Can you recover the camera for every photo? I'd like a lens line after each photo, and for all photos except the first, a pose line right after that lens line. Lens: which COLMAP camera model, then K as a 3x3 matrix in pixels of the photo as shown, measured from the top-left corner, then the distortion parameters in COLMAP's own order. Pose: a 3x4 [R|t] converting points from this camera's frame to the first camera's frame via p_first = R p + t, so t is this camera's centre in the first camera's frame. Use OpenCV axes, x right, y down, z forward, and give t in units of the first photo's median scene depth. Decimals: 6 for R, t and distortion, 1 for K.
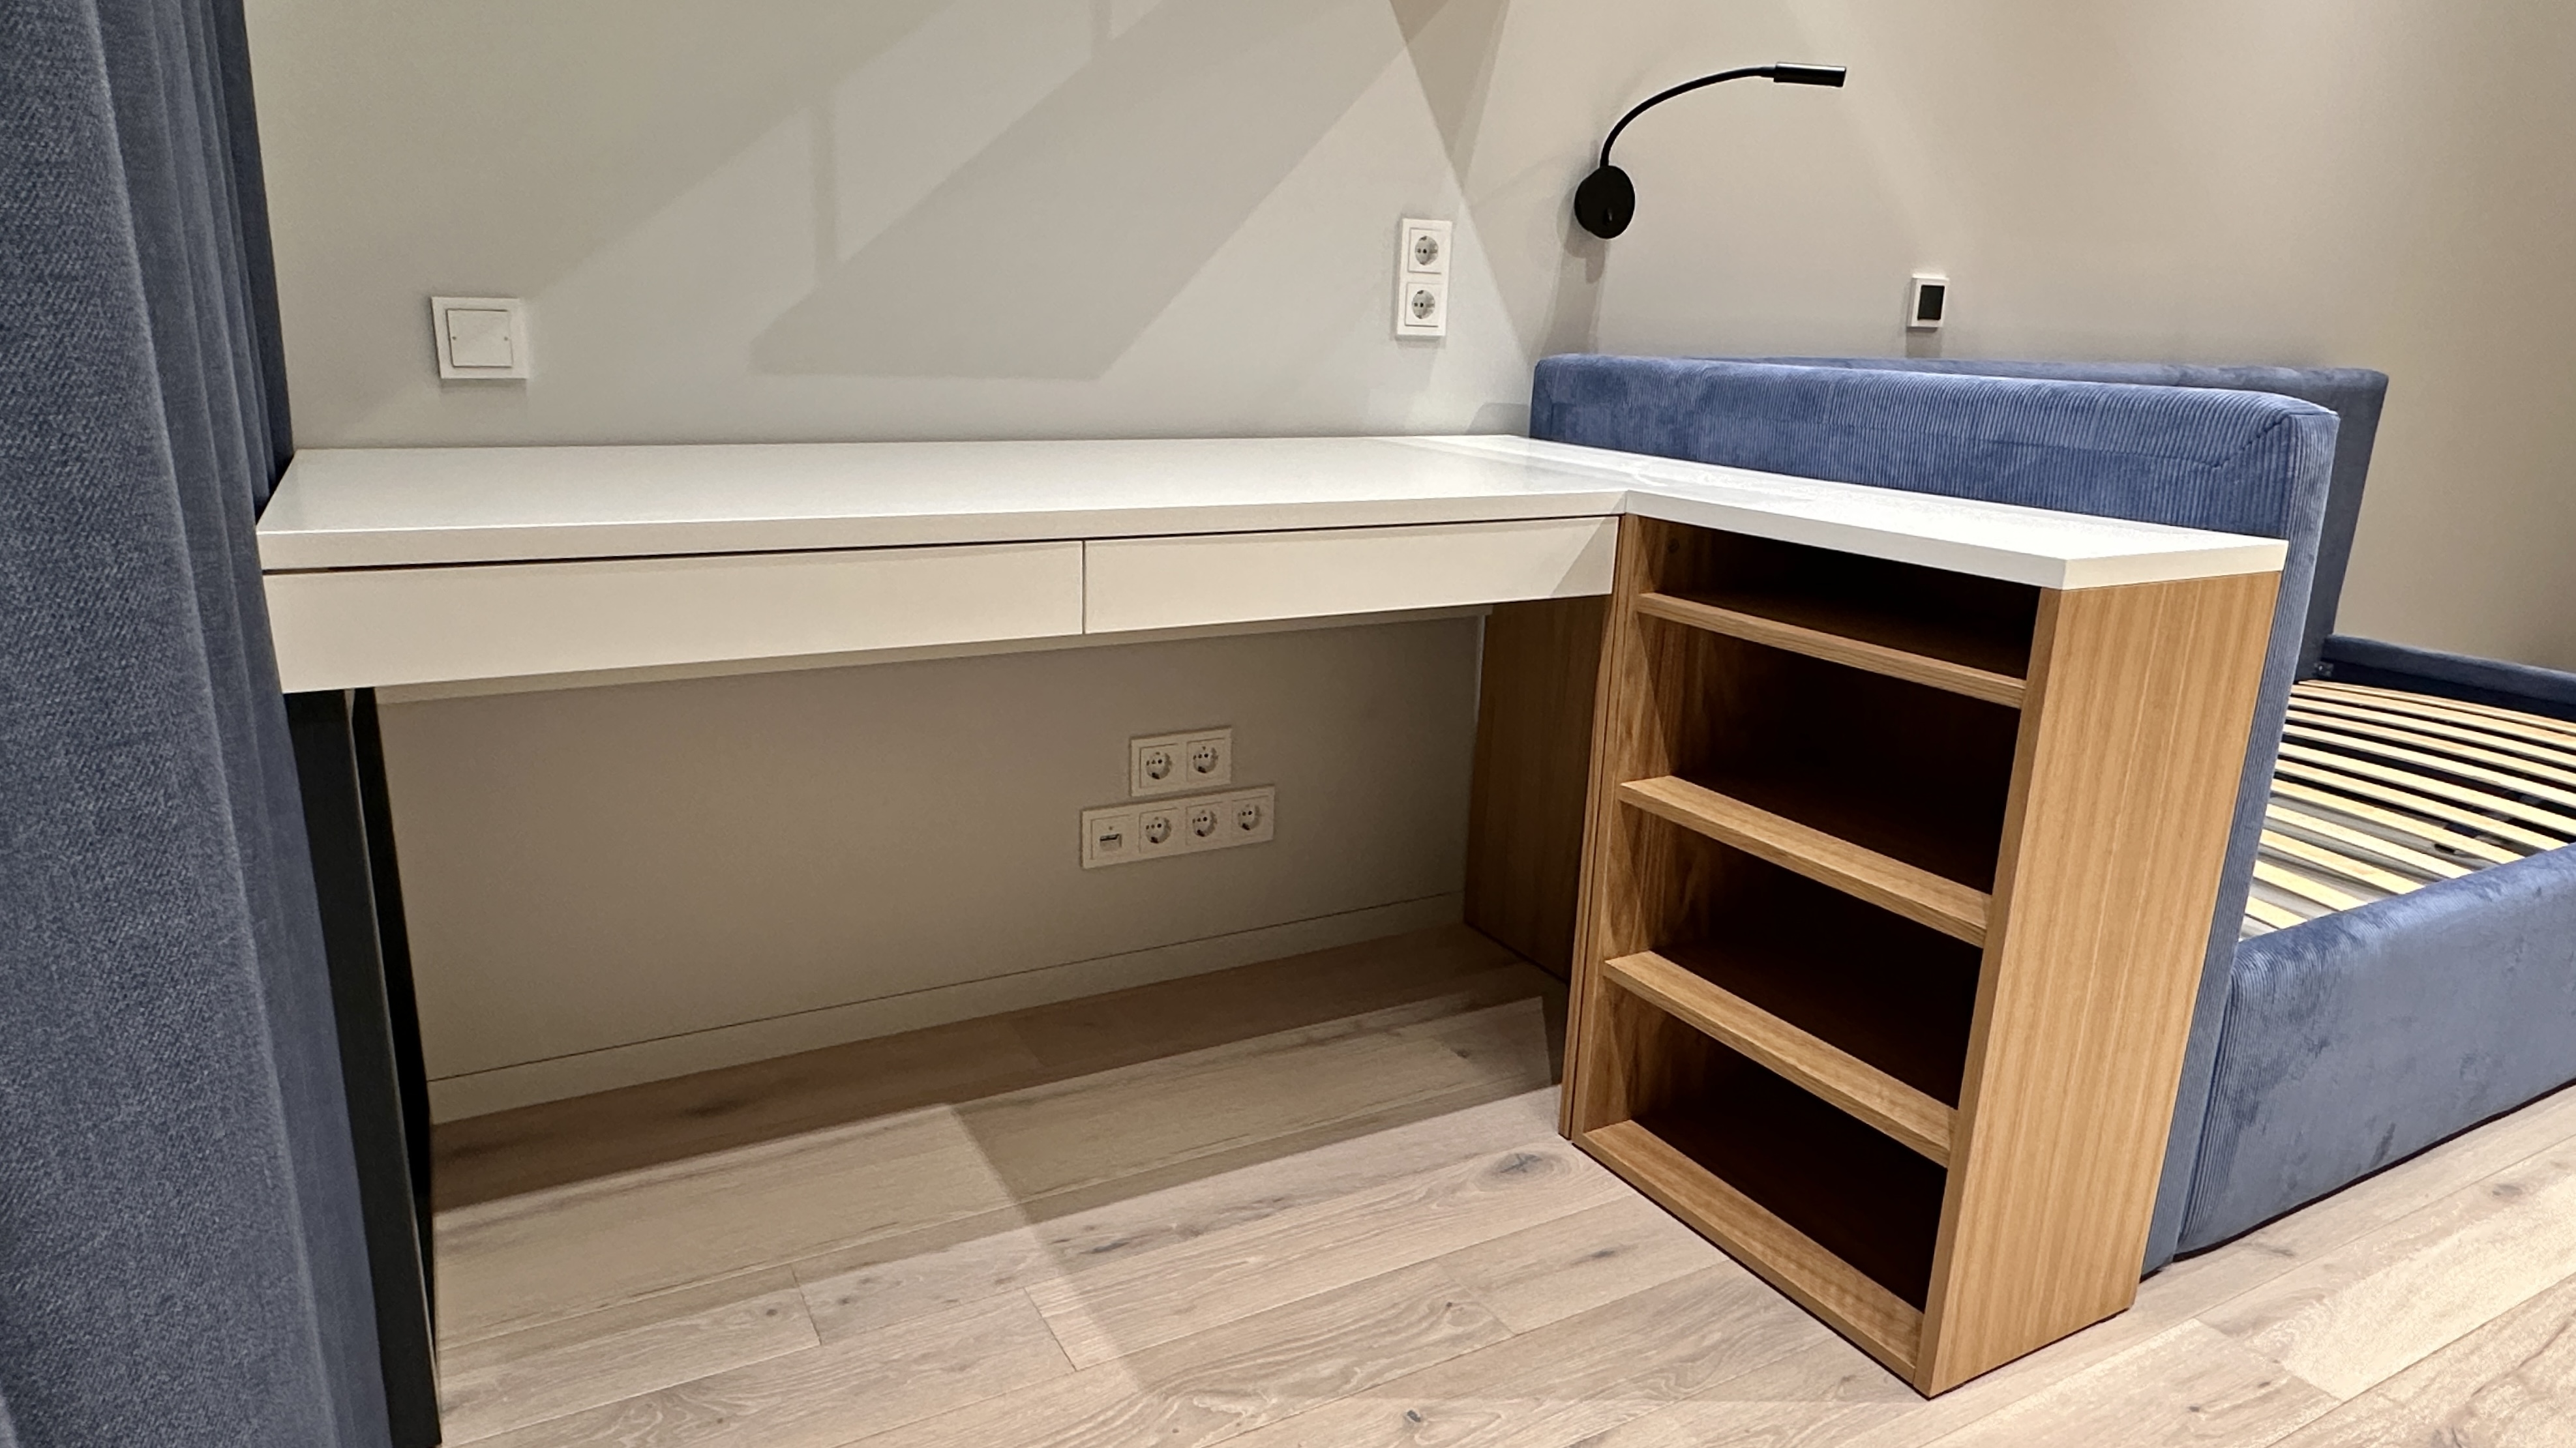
lens RADIAL K [[1518.1, 0, 1299.6], [0, 1518.1, 757.7], [0, 0, 1]] dist [0.000681, -0.000456]
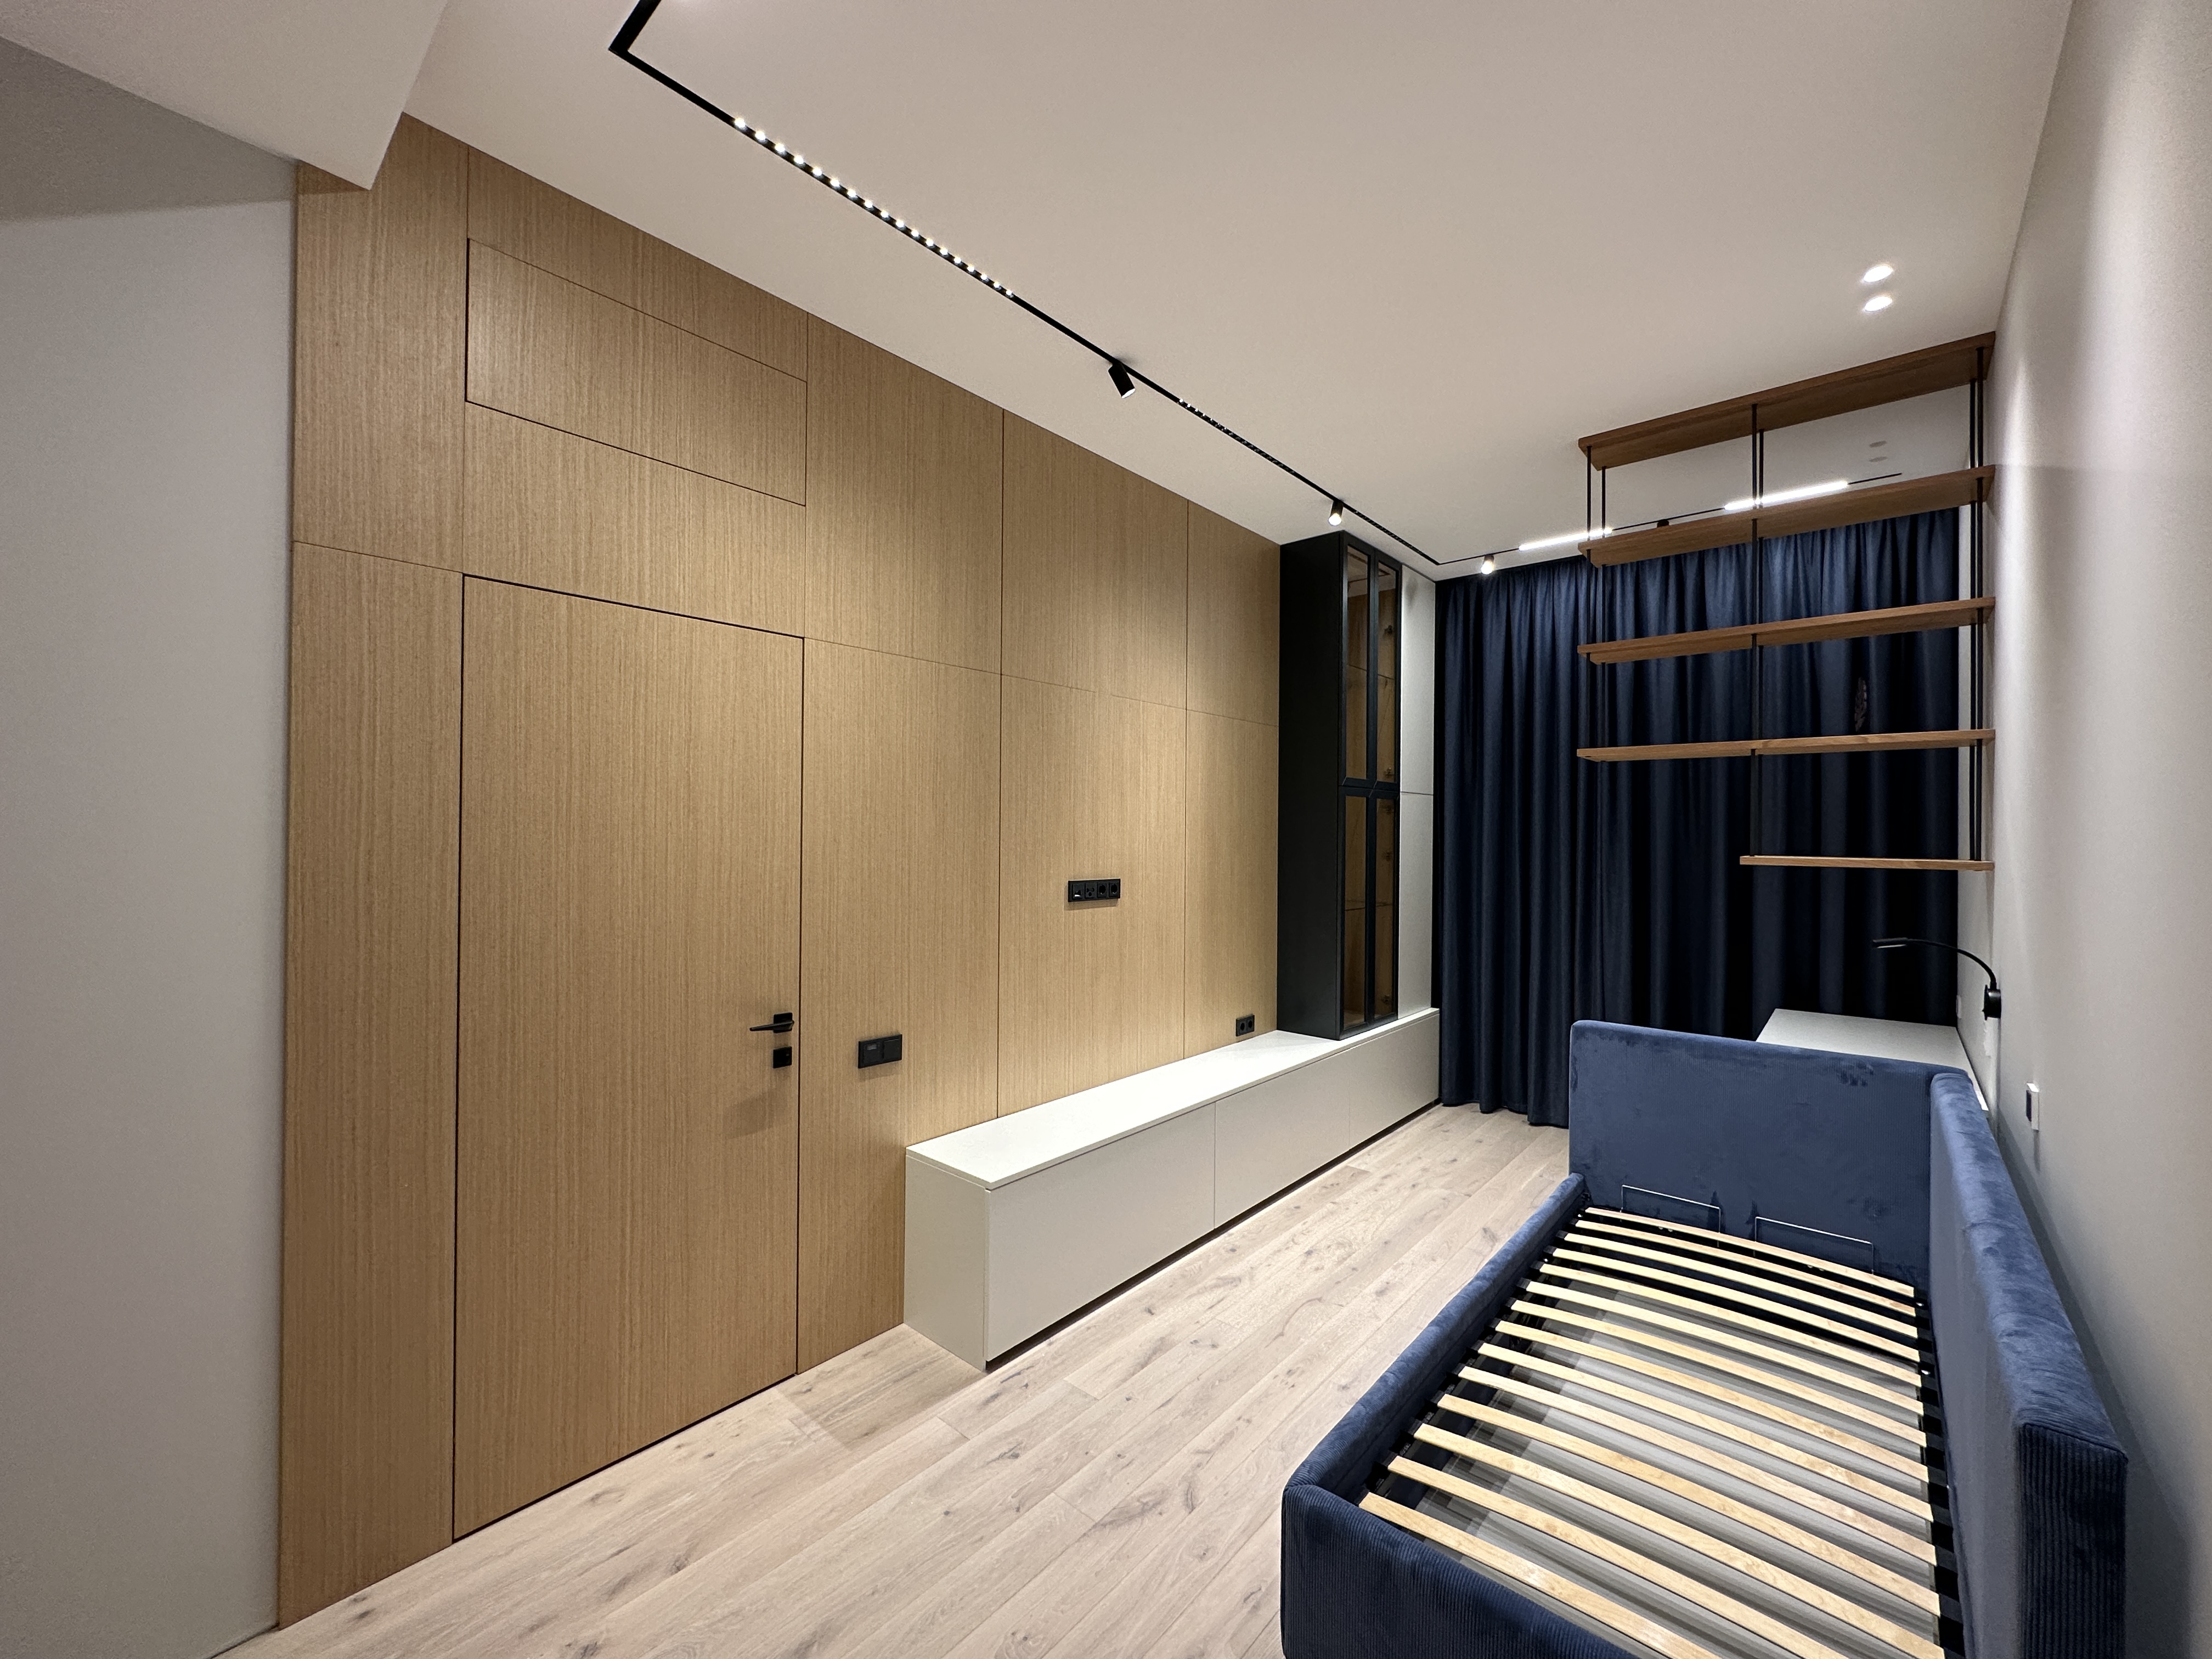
lens RADIAL K [[885.8, 0, 1103.4], [0, 885.8, 830.8], [0, 0, 1]] dist [-0.003344, 0.000823]
pose [[-0.940207, -0.029589, -0.339316, 1.742438], [-0.119544, 0.961511, 0.247397, -0.760718], [0.318936, 0.273168, -0.907557, 1.691955]]
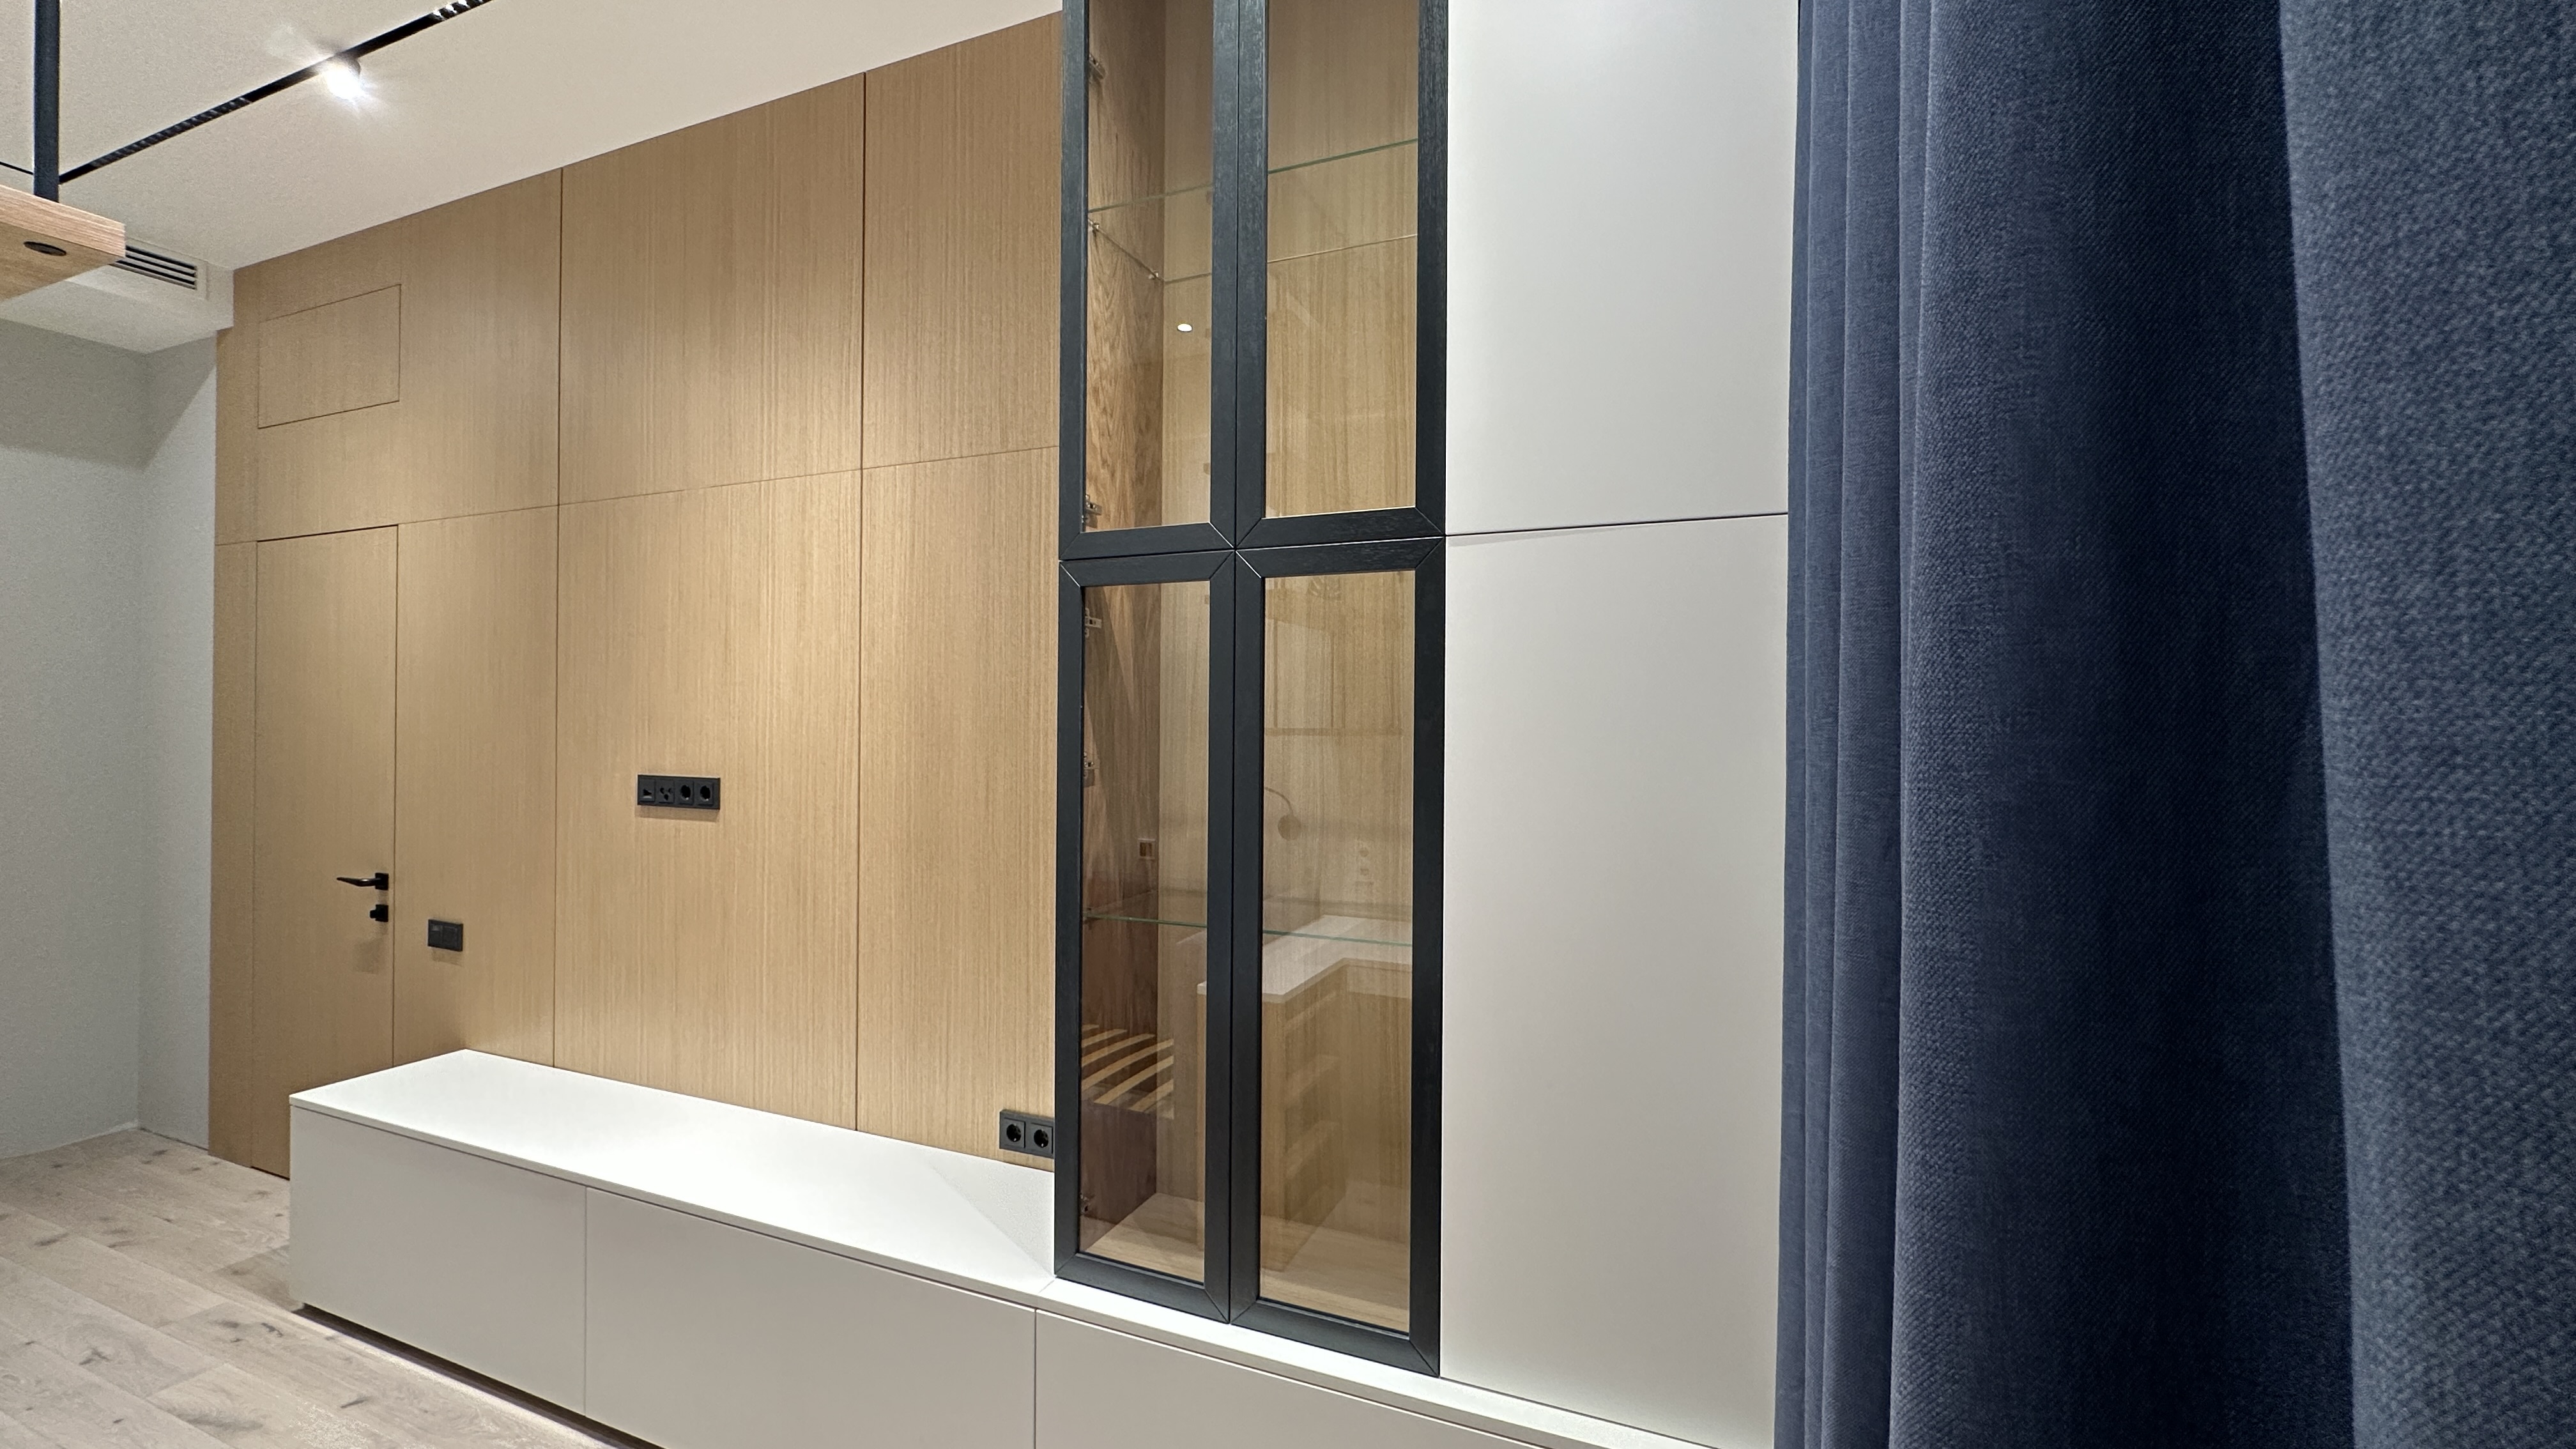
lens RADIAL K [[1031.5, 0, 1284.2], [0, 1031.5, 722.7], [0, 0, 1]] dist [-0.002345, 0.000690]
pose [[-0.617339, -0.025428, 0.786286, -0.287970], [0.197521, 0.962451, 0.186206, -0.408294], [-0.761497, 0.270261, -0.589136, 0.350907]]
